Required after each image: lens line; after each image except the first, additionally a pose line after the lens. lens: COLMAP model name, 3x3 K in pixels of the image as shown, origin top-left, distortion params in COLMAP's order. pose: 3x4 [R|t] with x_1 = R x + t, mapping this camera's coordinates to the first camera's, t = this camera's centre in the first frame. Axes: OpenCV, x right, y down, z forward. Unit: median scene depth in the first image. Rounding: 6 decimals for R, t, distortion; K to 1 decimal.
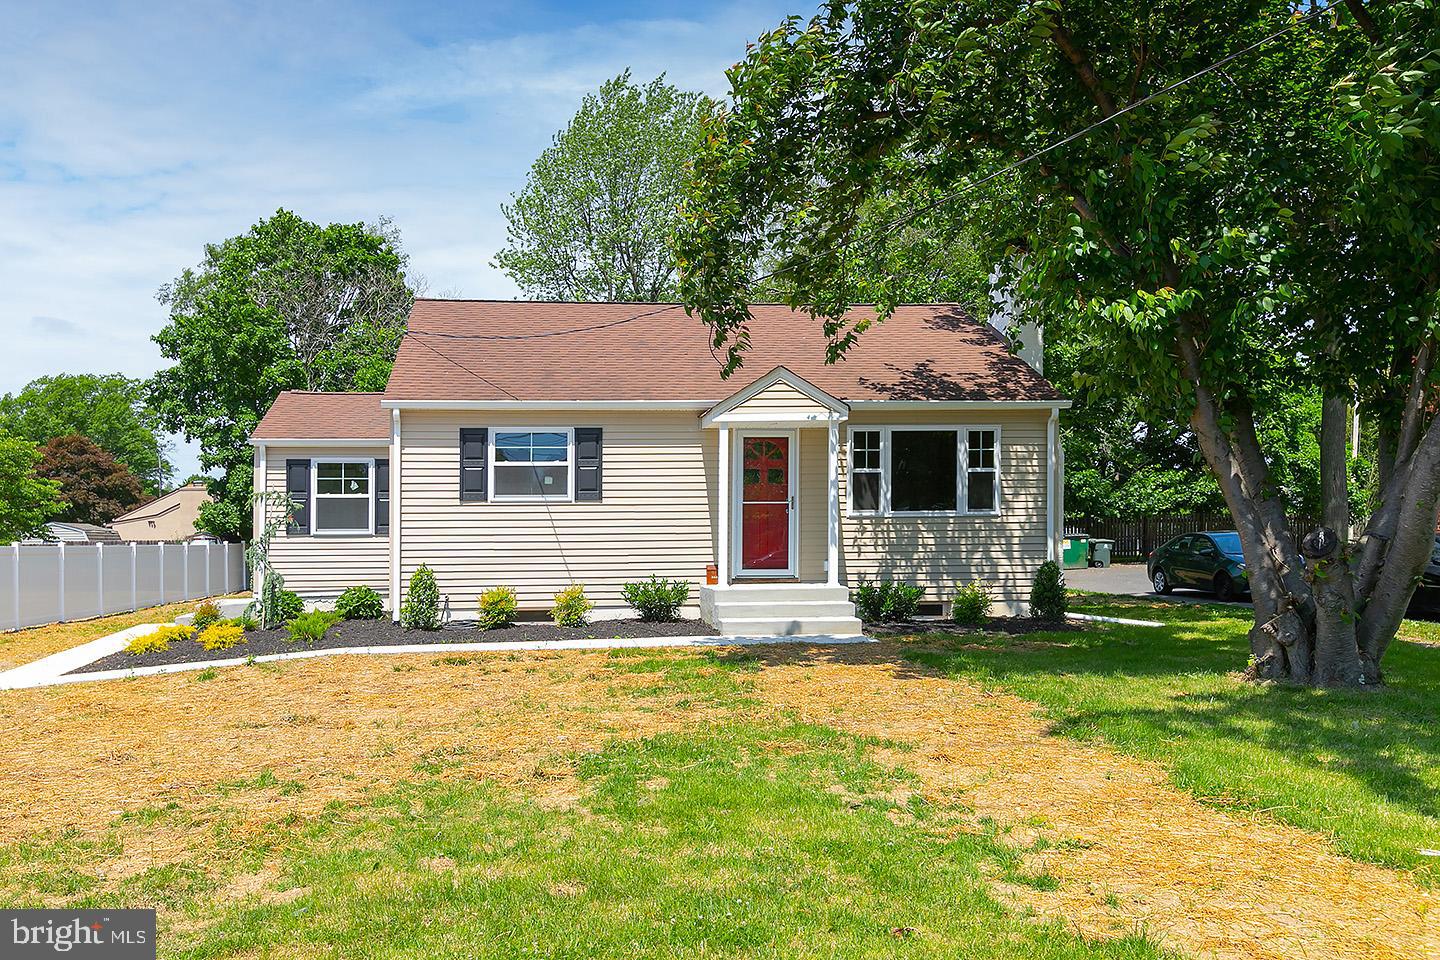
lens RADIAL K [[1019.7, 0, 720.0], [0, 1019.7, 480.0], [0, 0, 1]] dist [-0.065616, -0.000170]
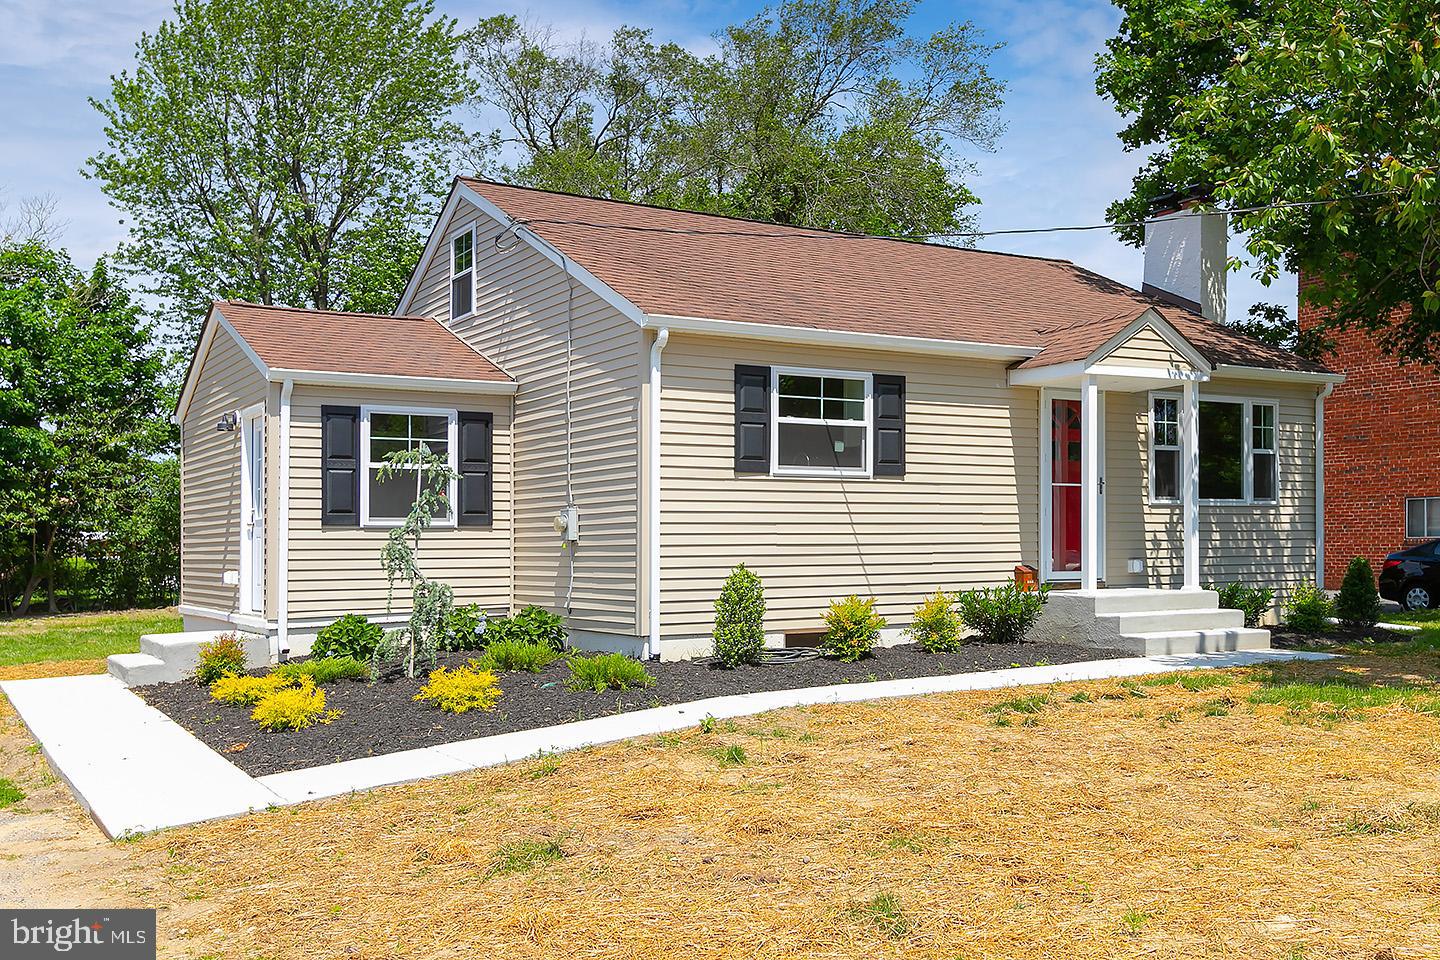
lens RADIAL K [[1179.6, 0, 720.0], [0, 1179.6, 480.0], [0, 0, 1]] dist [-0.002360, 0.000206]
pose [[0.932696, 0.020834, 0.360060, -0.537121], [-0.019118, 0.999783, -0.008325, 0.031657], [-0.360156, 0.000881, 0.932892, 0.271085]]
